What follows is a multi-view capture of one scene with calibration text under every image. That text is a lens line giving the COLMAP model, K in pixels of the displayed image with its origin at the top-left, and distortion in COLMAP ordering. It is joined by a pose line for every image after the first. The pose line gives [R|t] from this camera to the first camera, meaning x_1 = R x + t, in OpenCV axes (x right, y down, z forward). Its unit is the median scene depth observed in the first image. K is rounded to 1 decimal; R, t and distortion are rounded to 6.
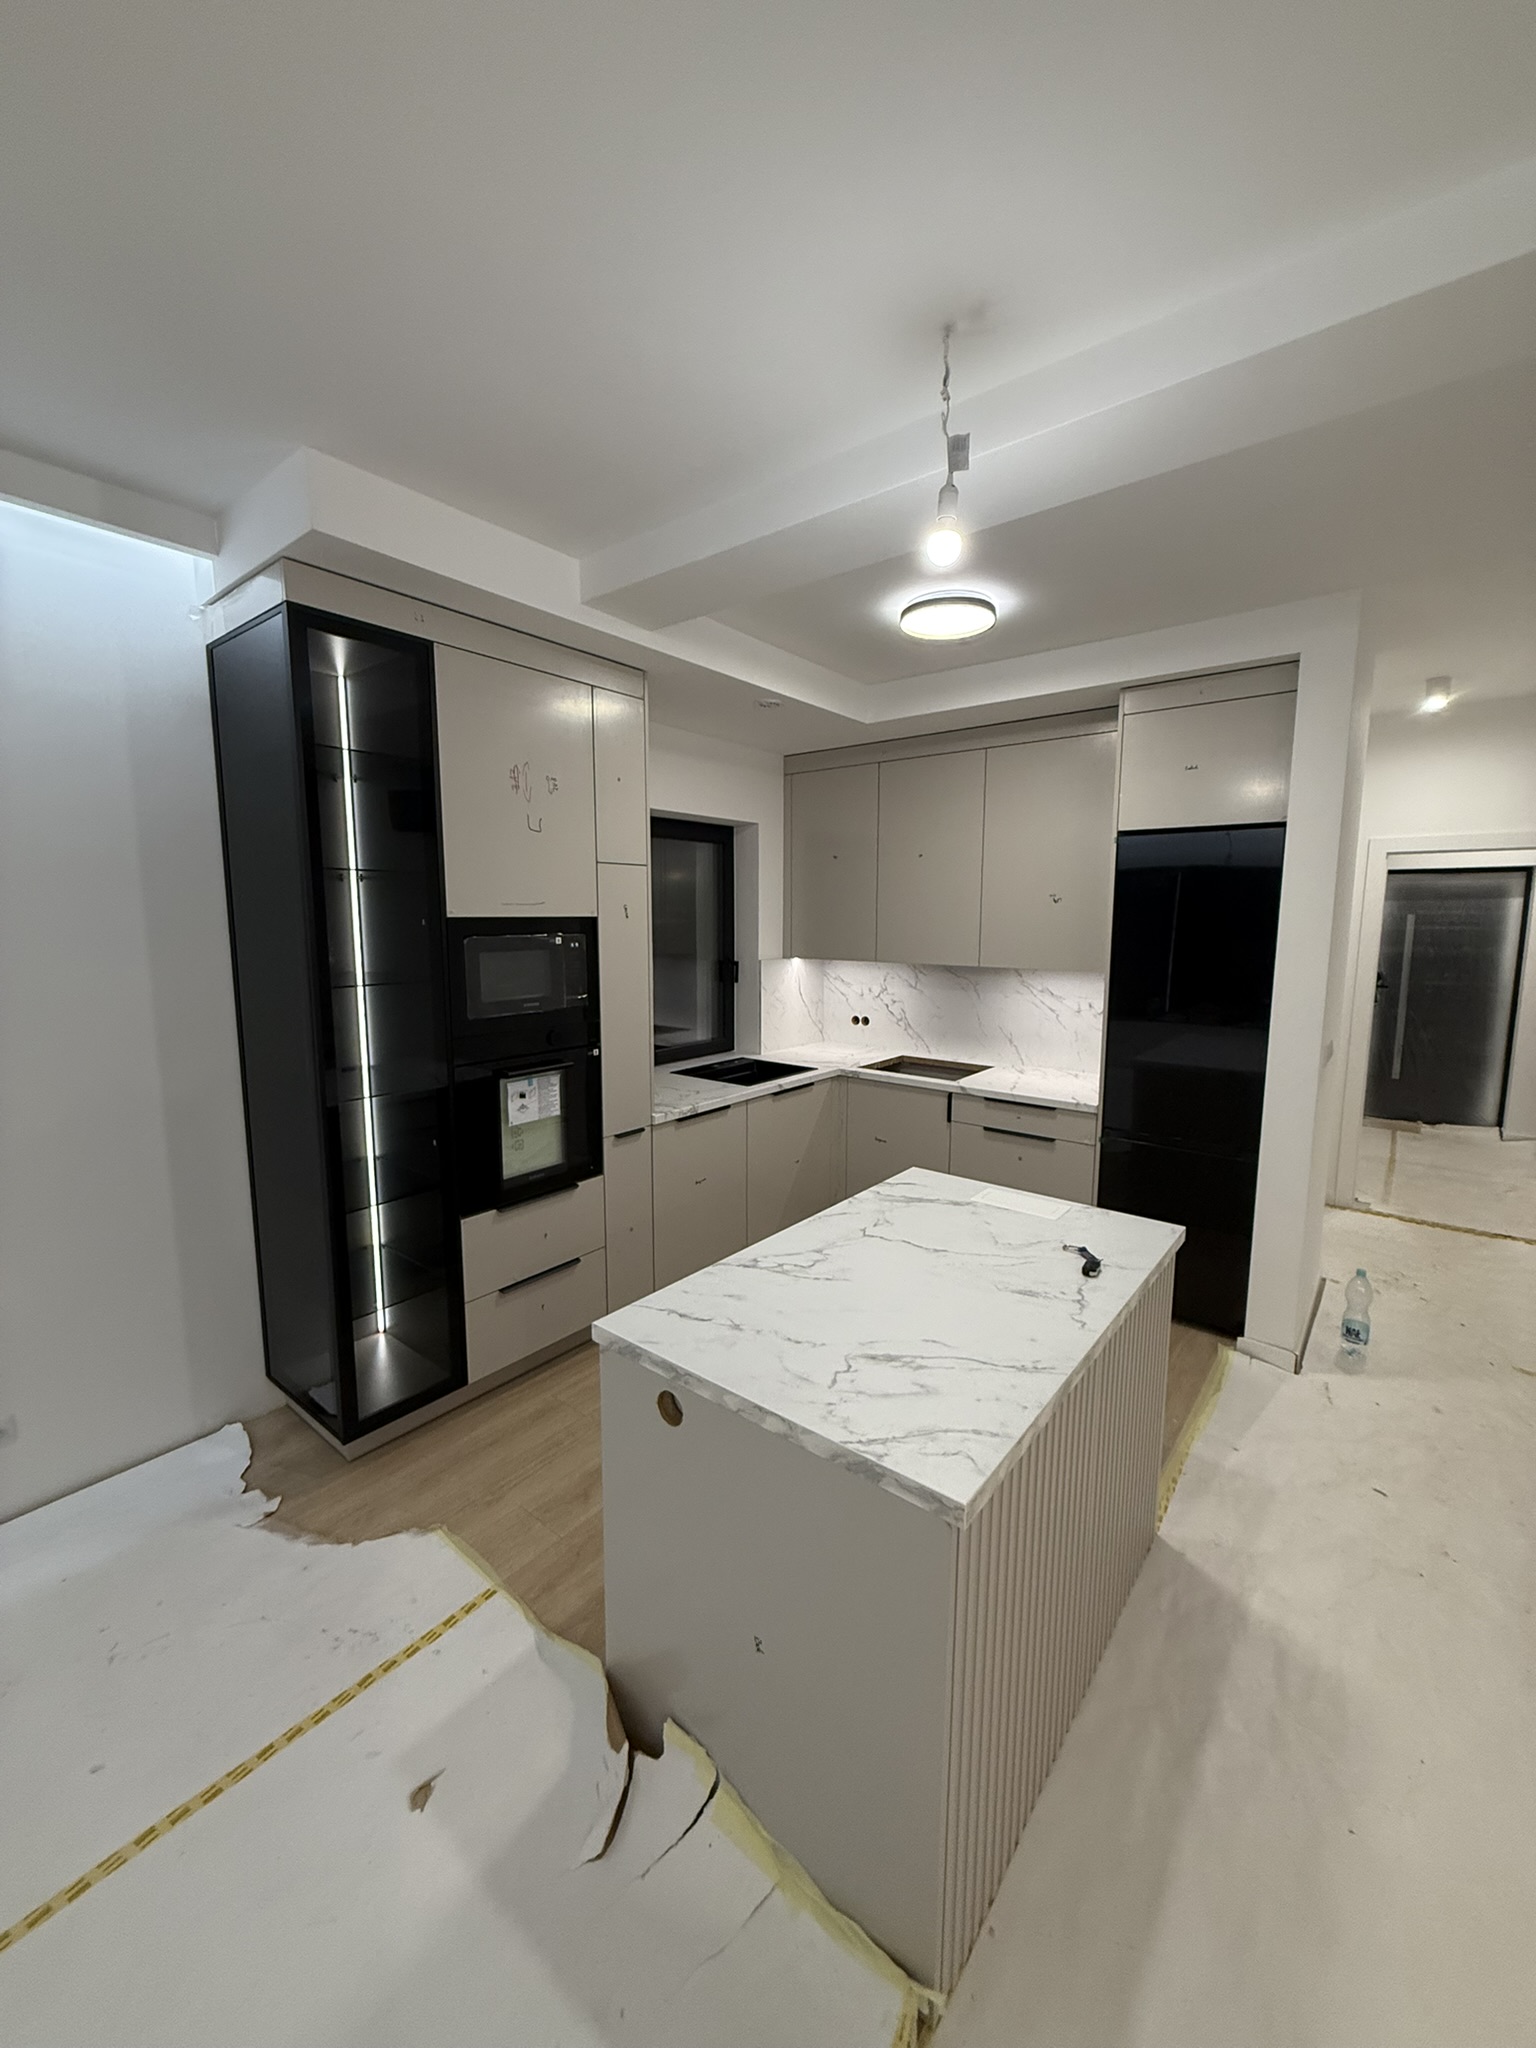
lens RADIAL K [[813.2, 0, 770.1], [0, 813.2, 1017.1], [0, 0, 1]] dist [0.000109, 0.000191]
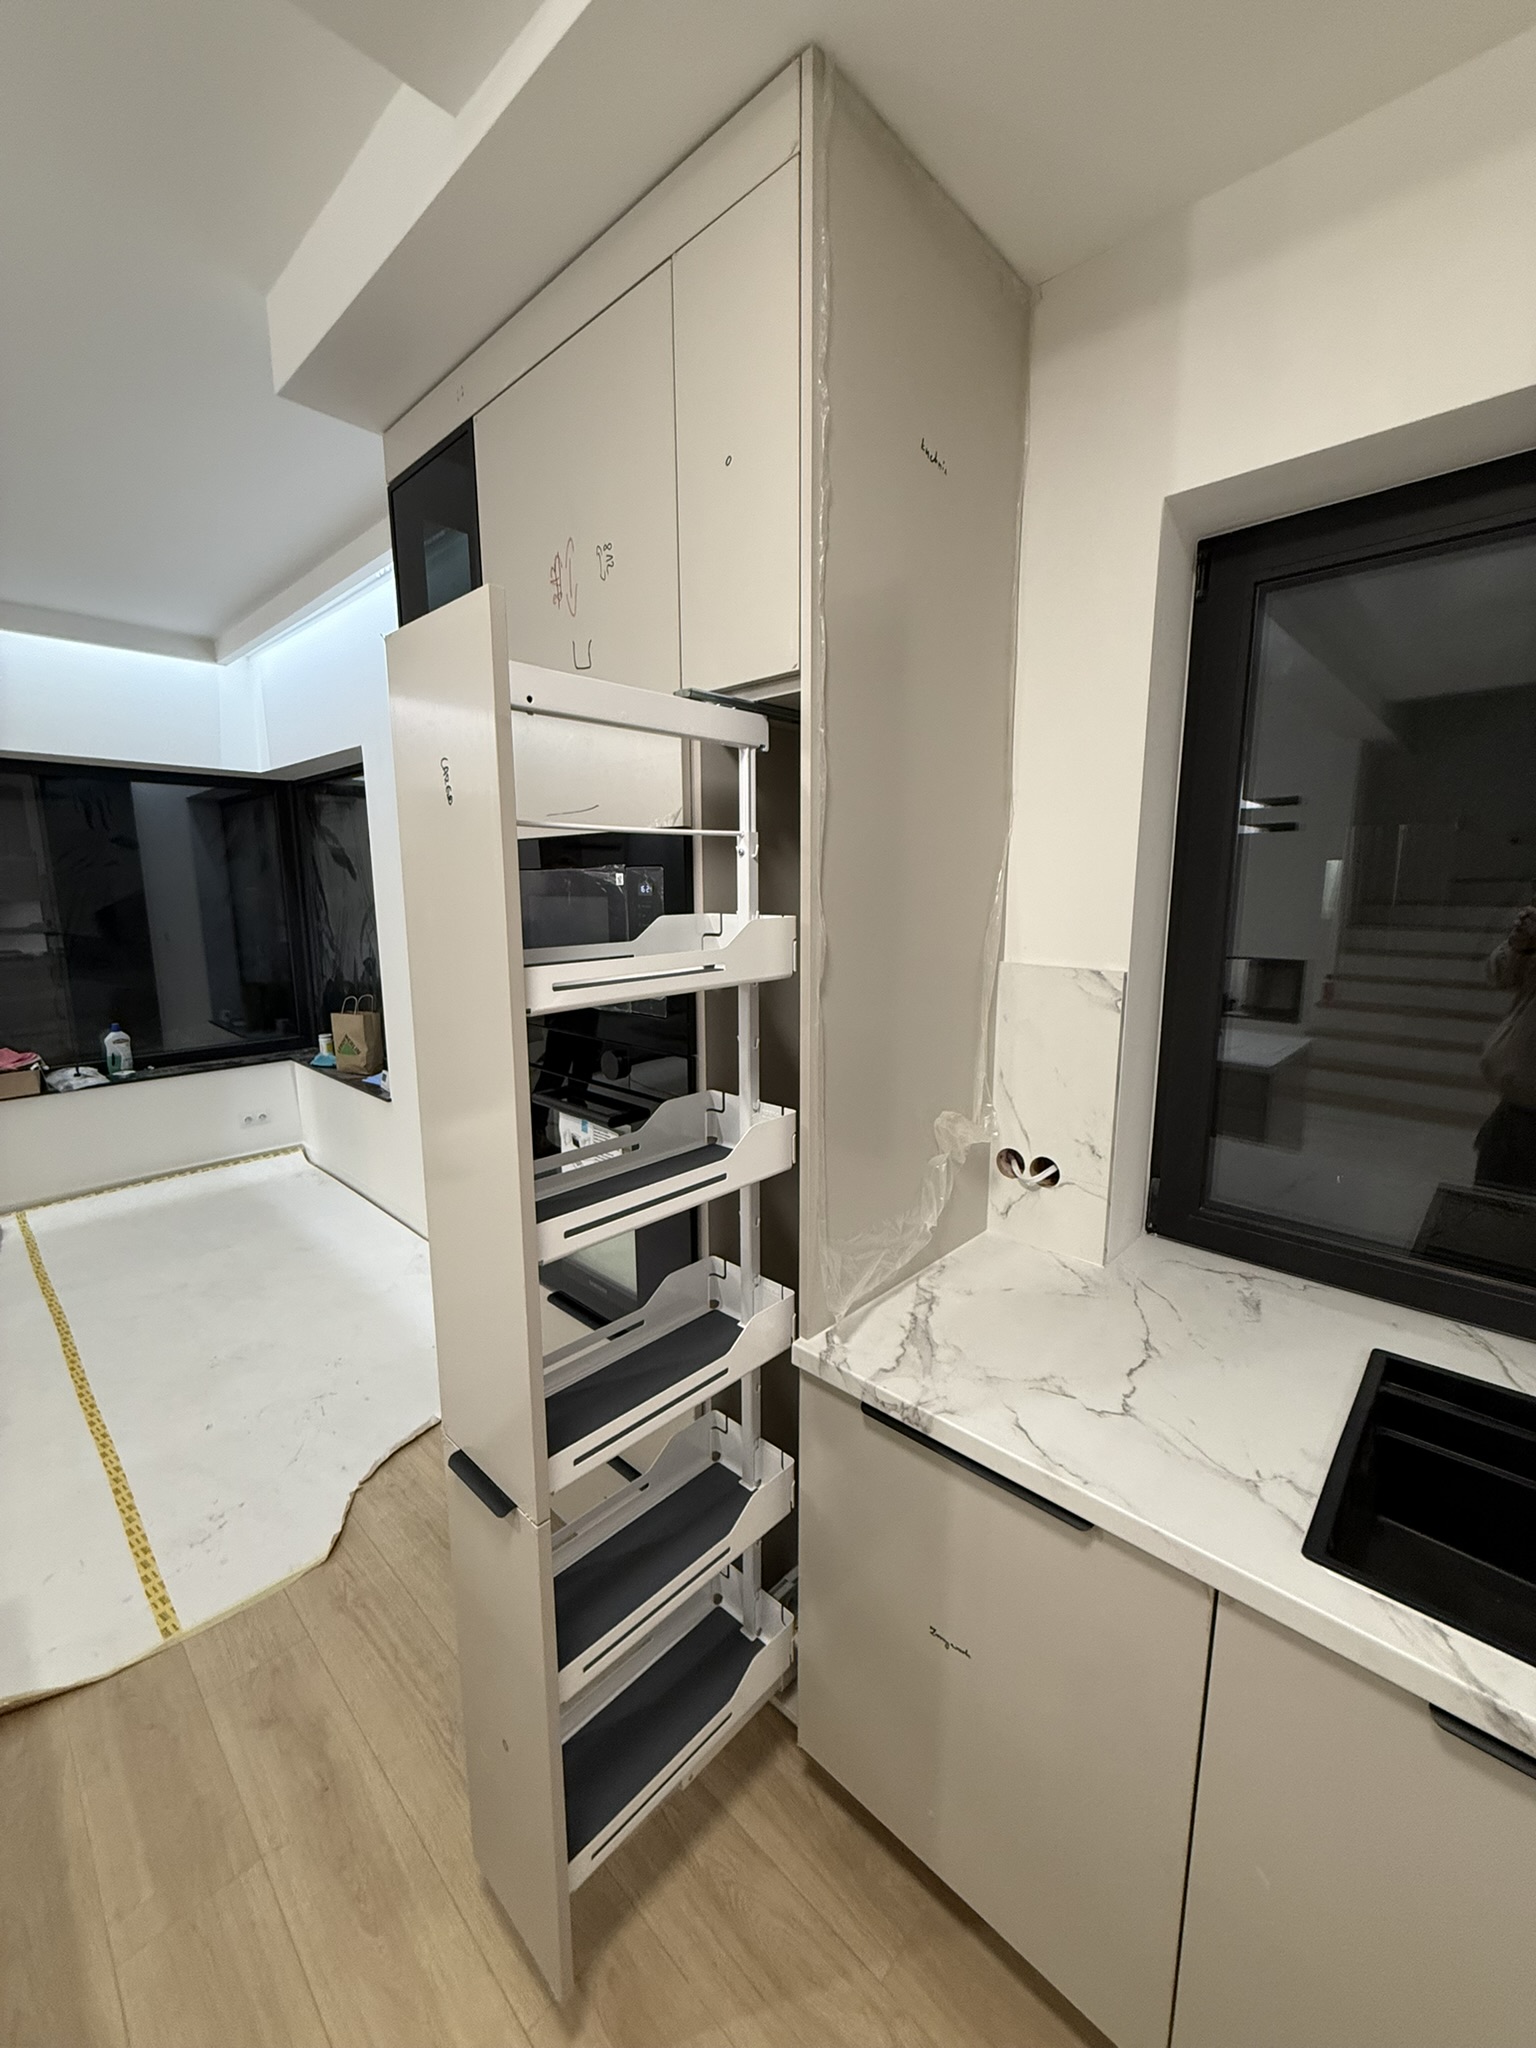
lens RADIAL K [[813.2, 0, 768.5], [0, 813.2, 1017.9], [0, 0, 1]] dist [0.000109, 0.000191]
pose [[-0.084664, 0.159912, -0.983494, 0.218304], [-0.122304, 0.977906, 0.169532, -0.094981], [0.988875, 0.134639, -0.063236, 1.008766]]
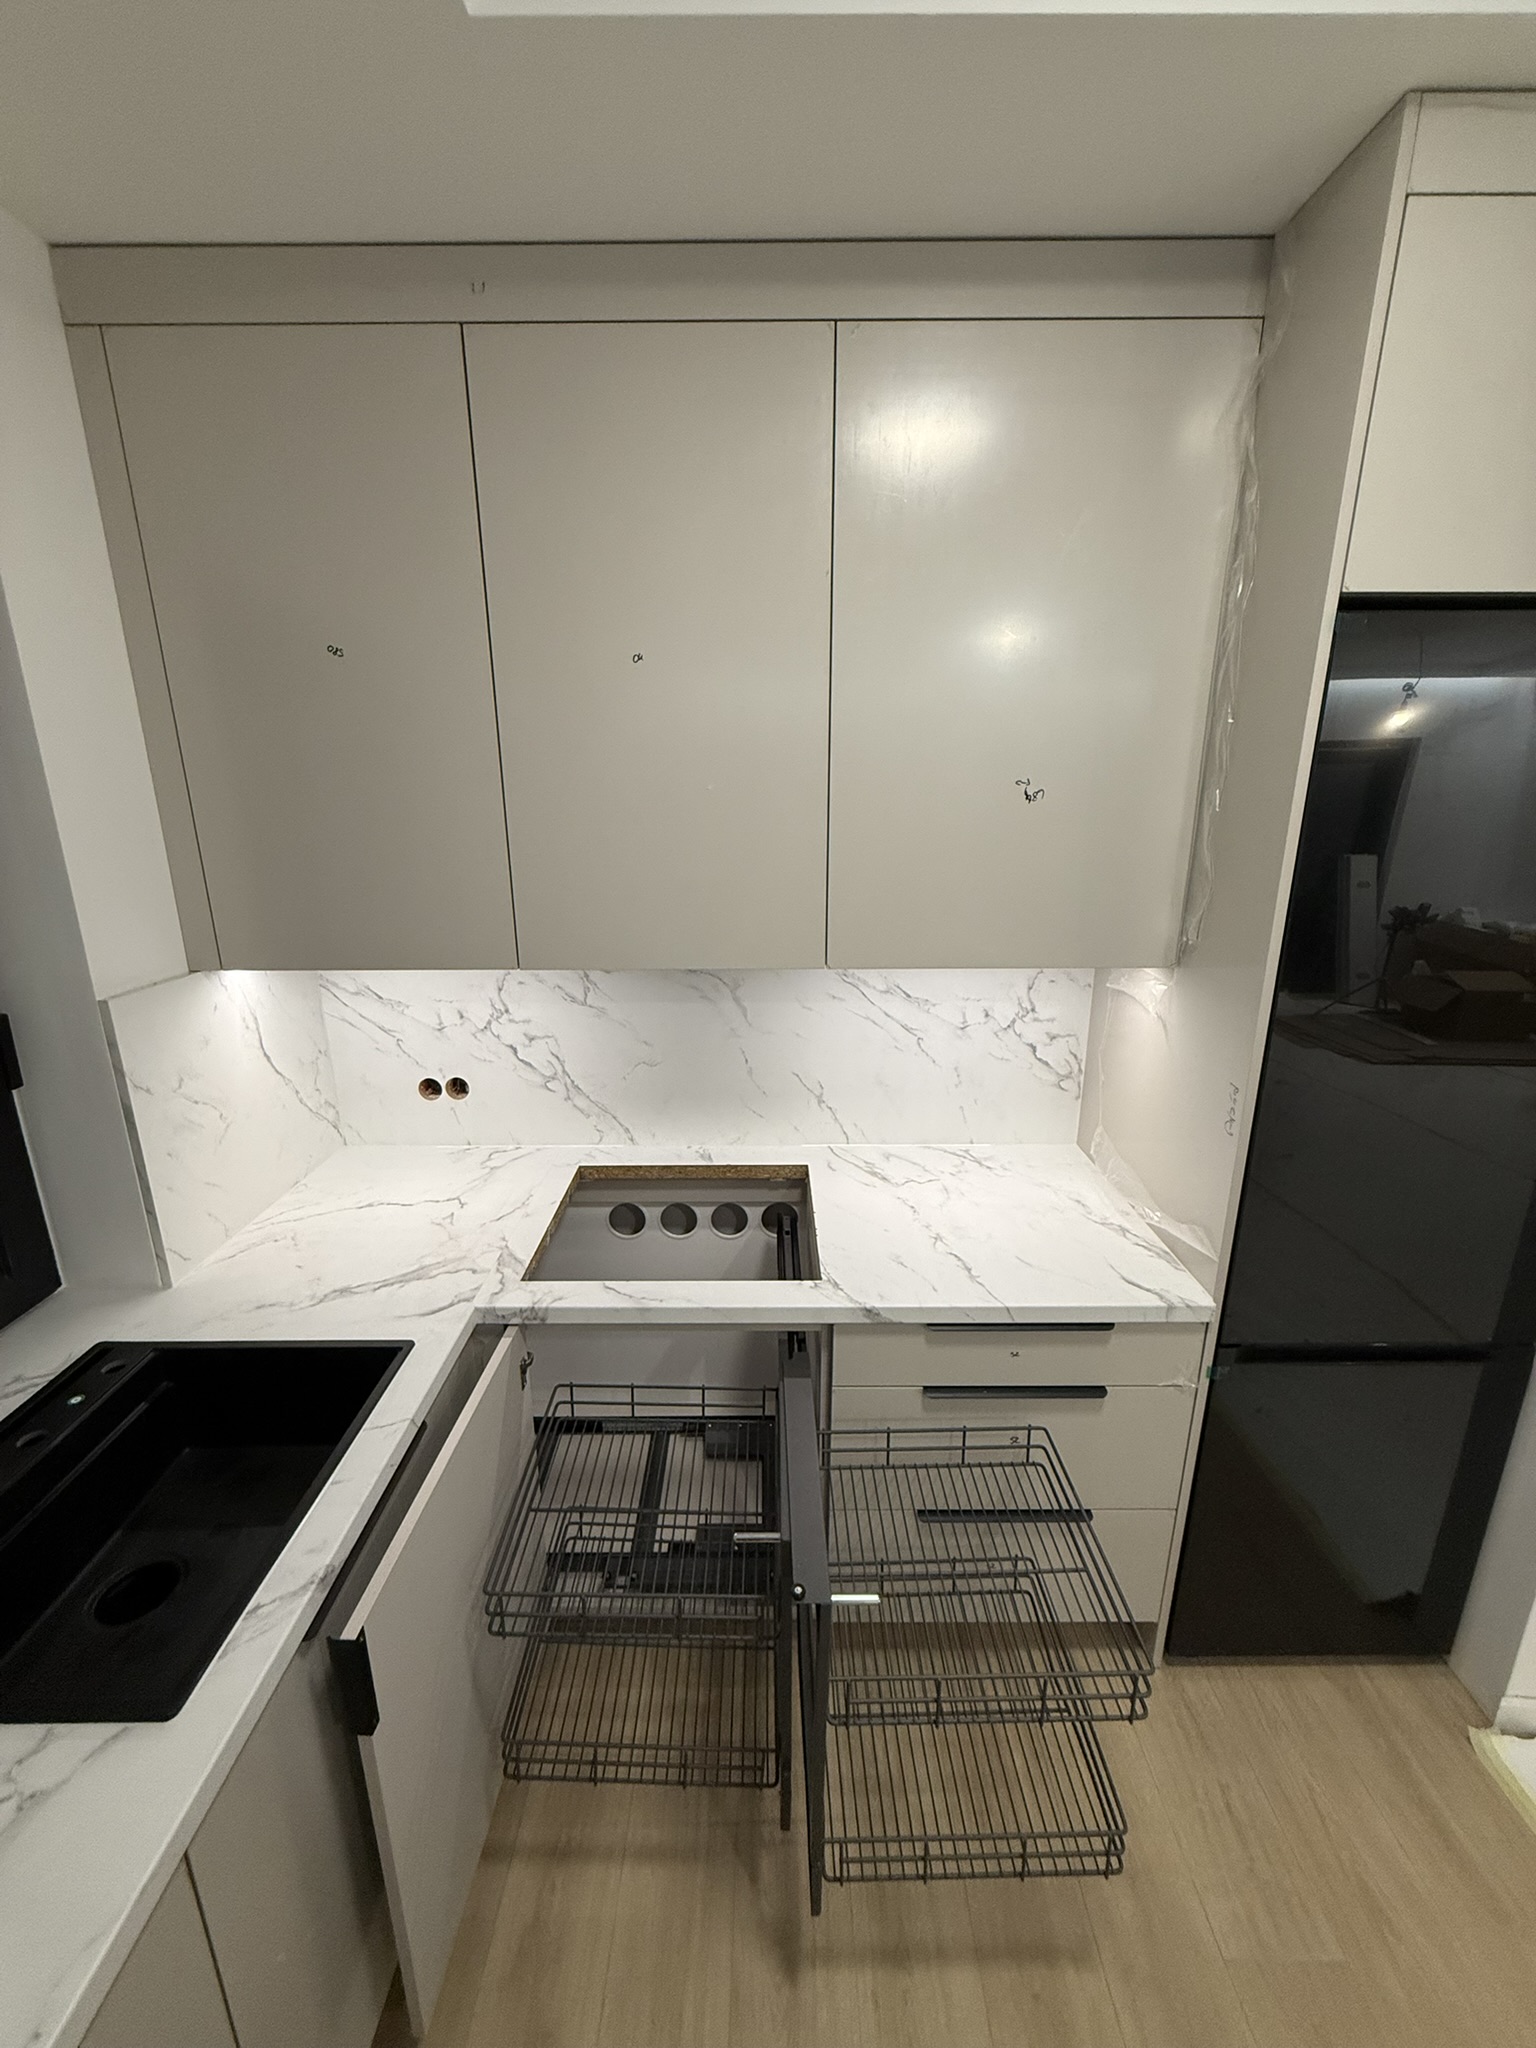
lens RADIAL K [[813.2, 0, 768.1], [0, 813.2, 1018.2], [0, 0, 1]] dist [0.000109, 0.000191]
pose [[0.784198, -0.170050, 0.596755, -0.000473], [0.083505, 0.981889, 0.170062, -0.135990], [-0.614866, -0.083530, 0.784195, 0.899785]]
